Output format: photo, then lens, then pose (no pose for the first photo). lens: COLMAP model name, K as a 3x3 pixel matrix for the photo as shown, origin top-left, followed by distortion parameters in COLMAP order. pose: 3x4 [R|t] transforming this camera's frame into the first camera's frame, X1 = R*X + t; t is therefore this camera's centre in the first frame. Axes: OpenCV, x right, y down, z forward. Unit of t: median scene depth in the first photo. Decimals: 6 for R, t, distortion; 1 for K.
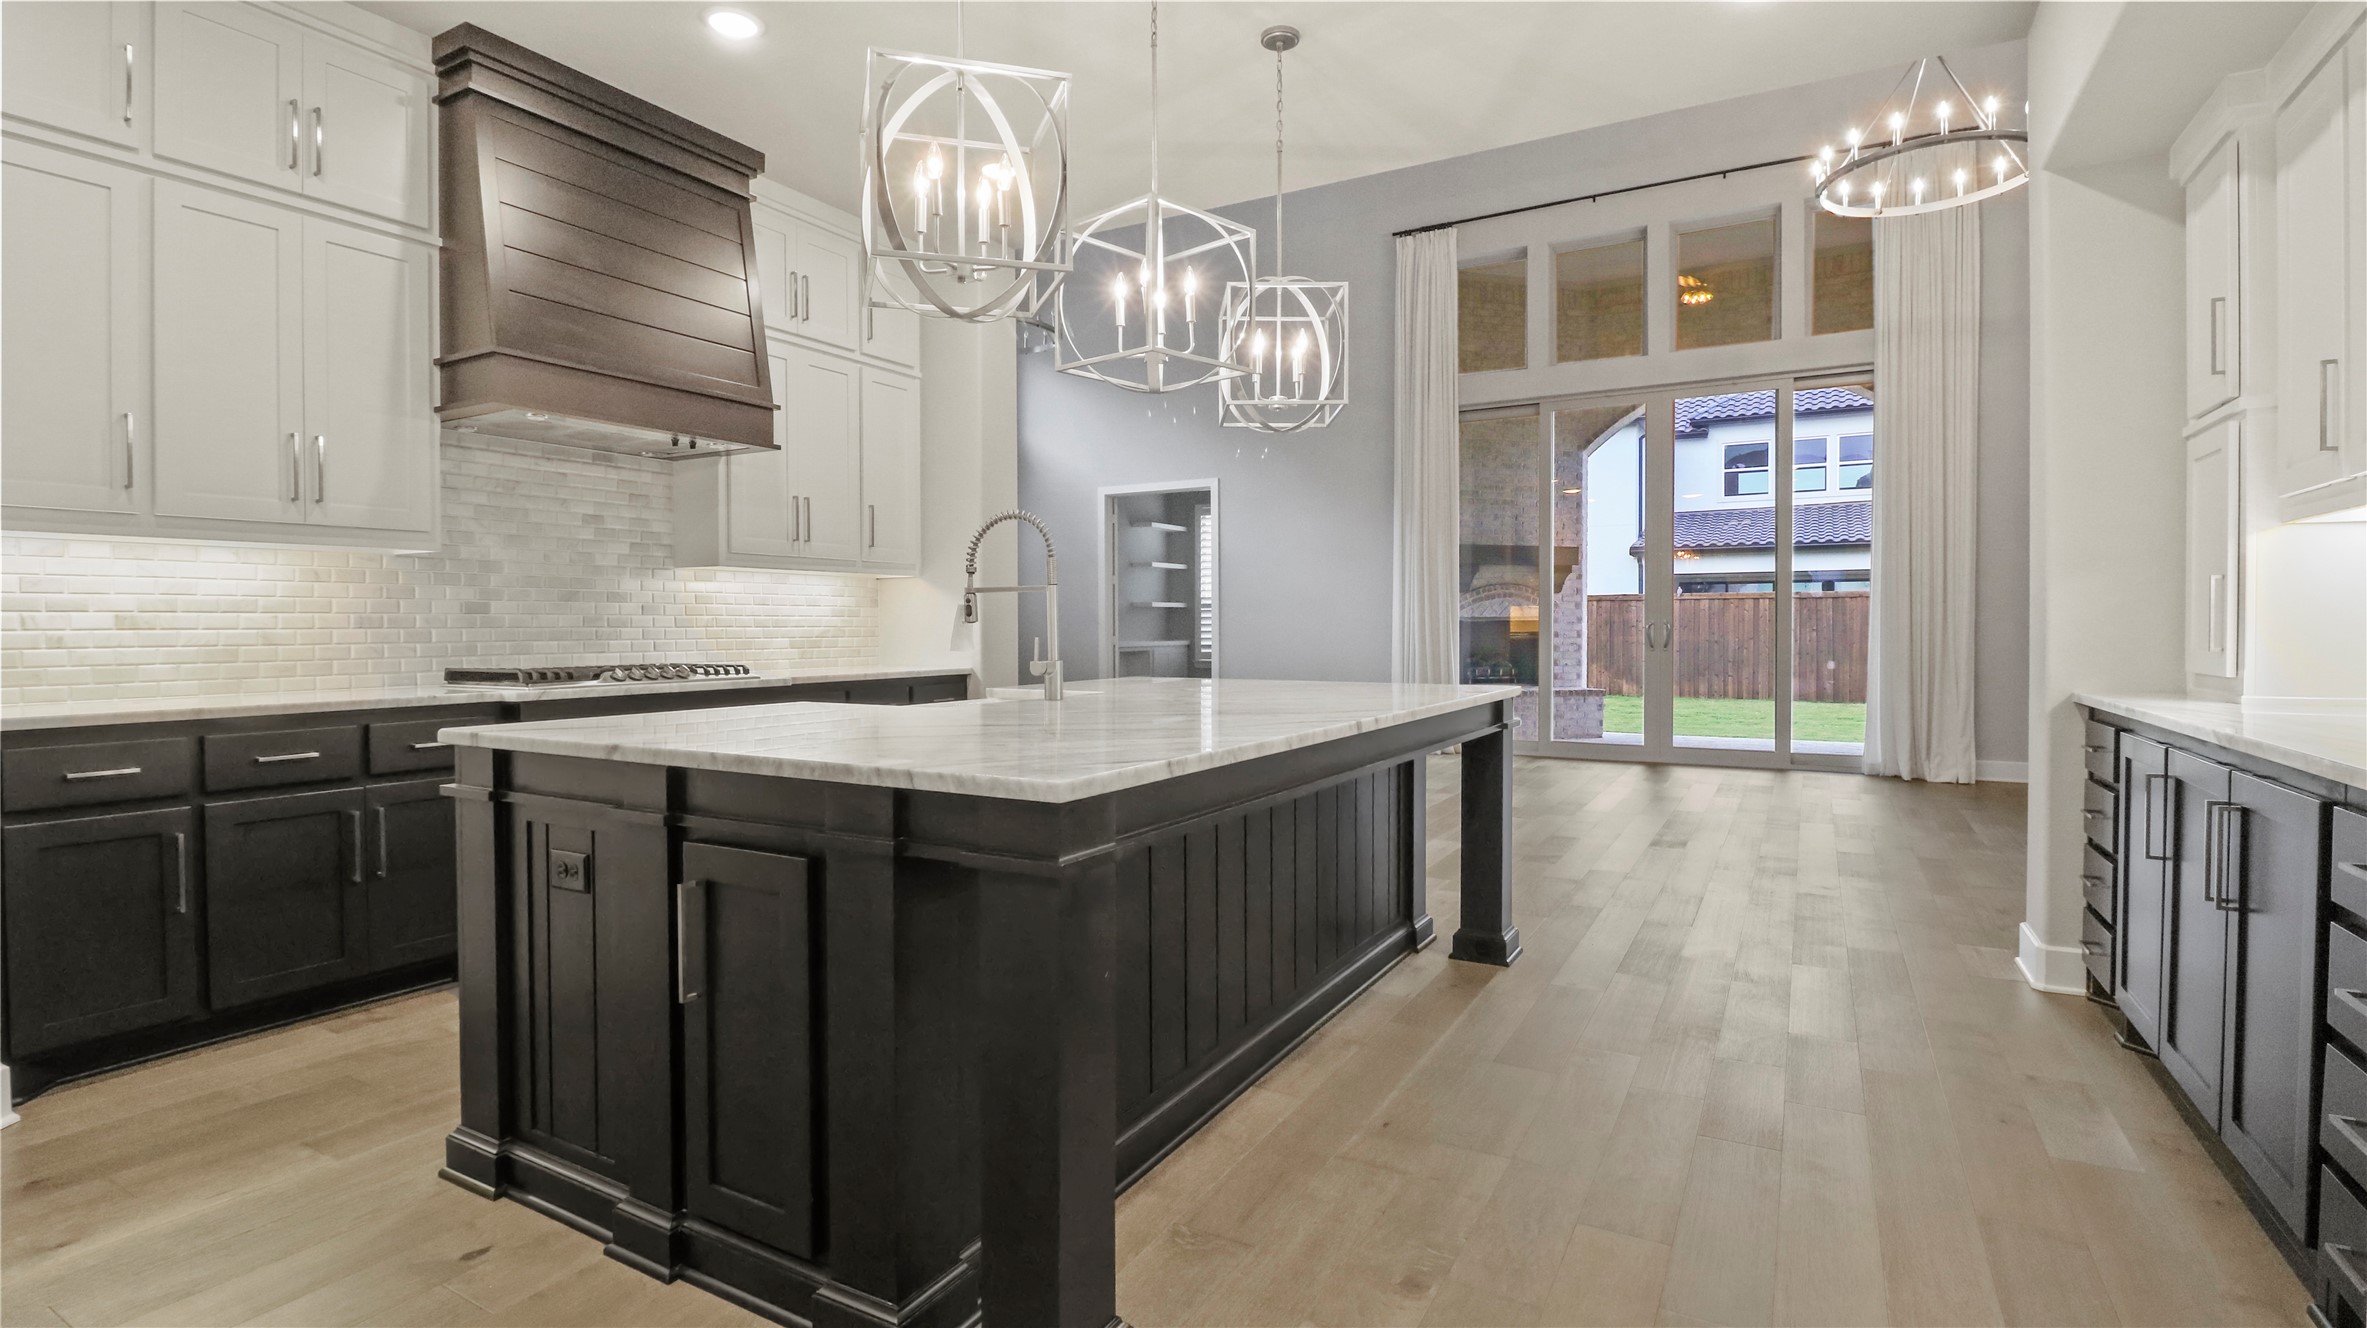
lens RADIAL K [[1091.4, 0, 1186.7], [0, 1091.4, 649.7], [0, 0, 1]] dist [-0.006197, -0.010211]
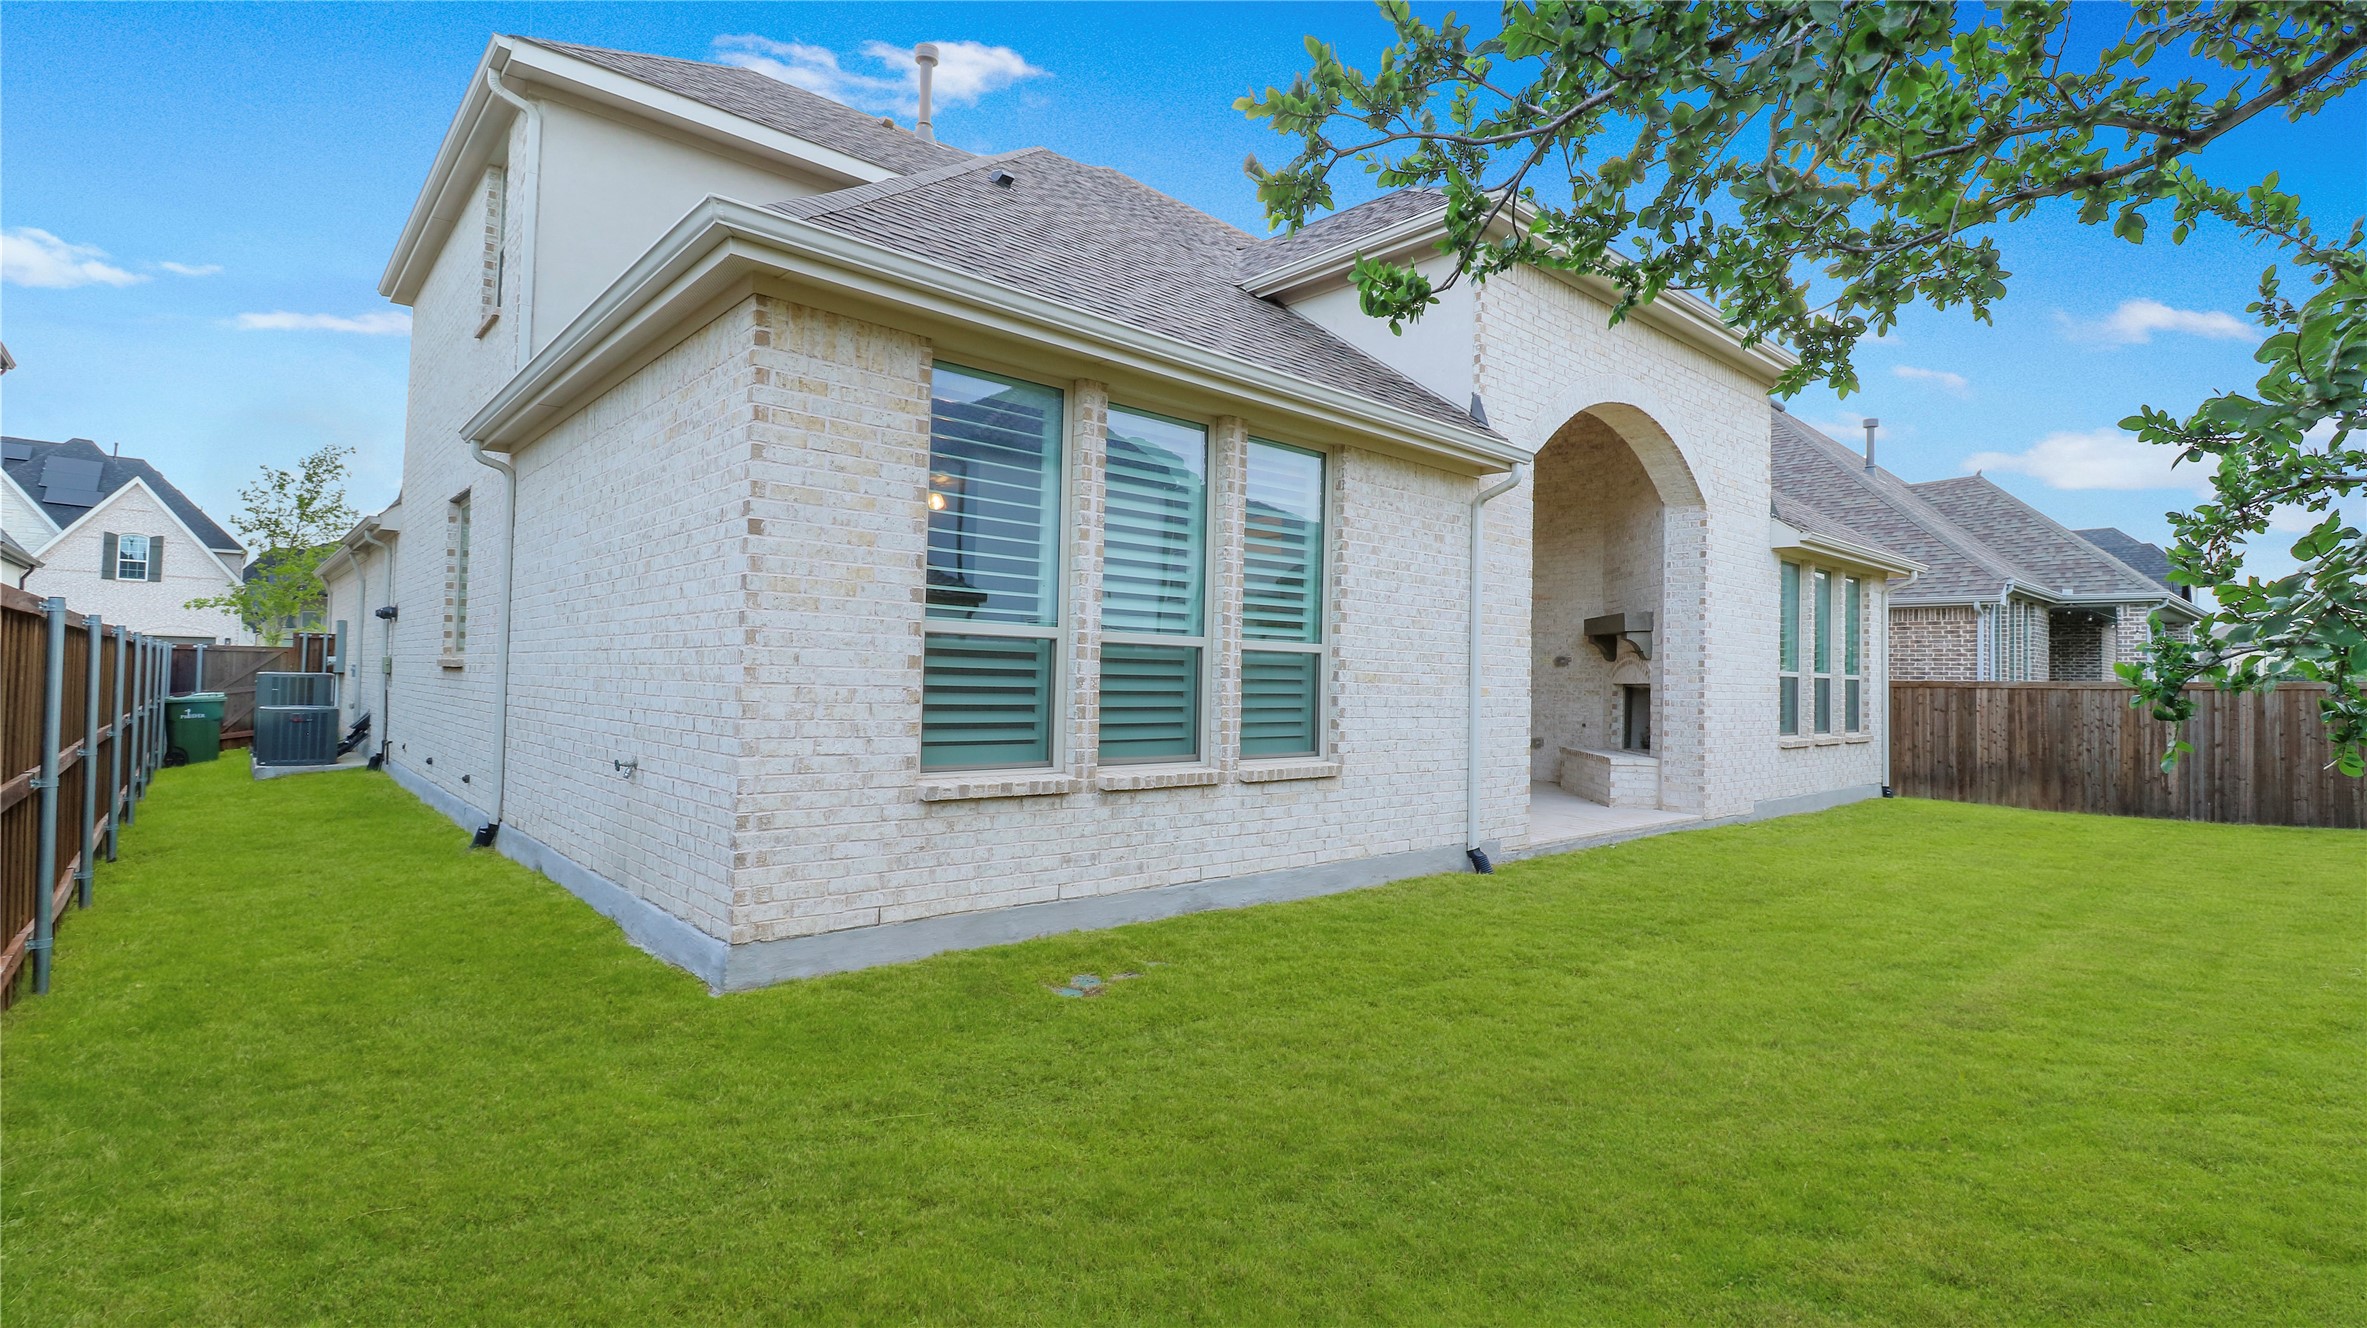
lens RADIAL K [[1091.4, 0, 1223.3], [0, 1091.4, 645.7], [0, 0, 1]] dist [-0.006197, -0.010211]
pose [[-0.288150, -0.033968, -0.956983, 1.690761], [-0.044139, 0.998780, -0.022161, -0.031987], [0.956568, 0.035855, -0.289297, 1.127948]]
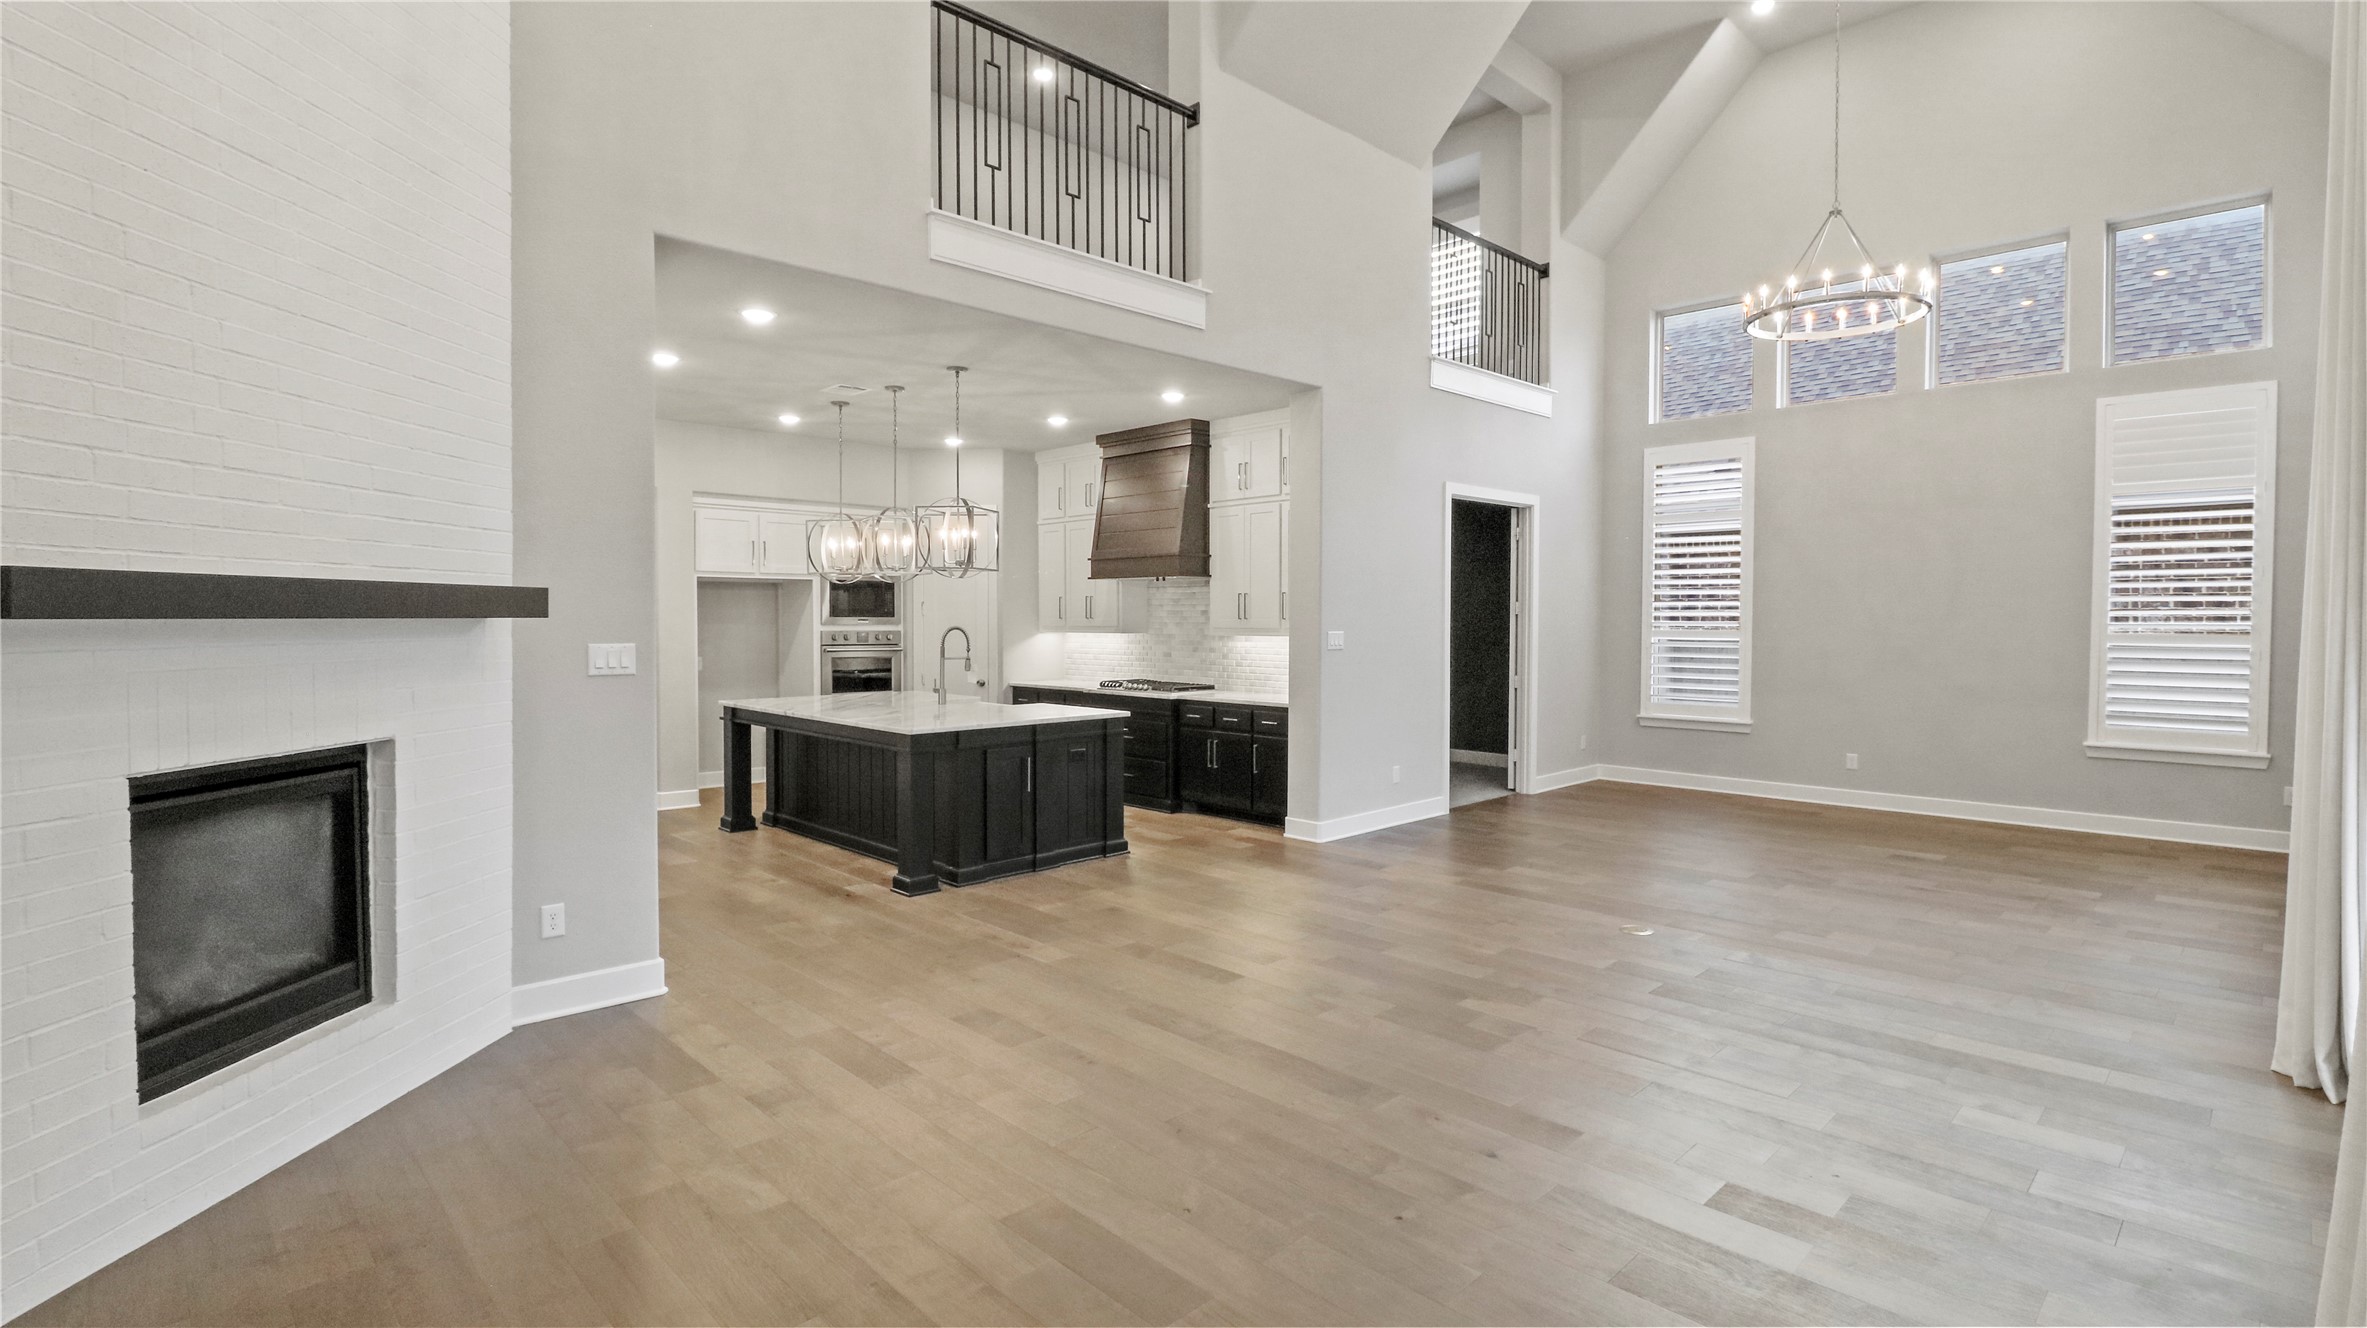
lens RADIAL K [[1091.4, 0, 1195.9], [0, 1091.4, 652.1], [0, 0, 1]] dist [-0.006197, -0.010211]
pose [[-0.271944, 0.032529, -0.961763, 0.658445], [-0.022429, 0.998943, 0.040129, -0.057459], [0.962052, 0.032484, -0.270927, 0.699500]]
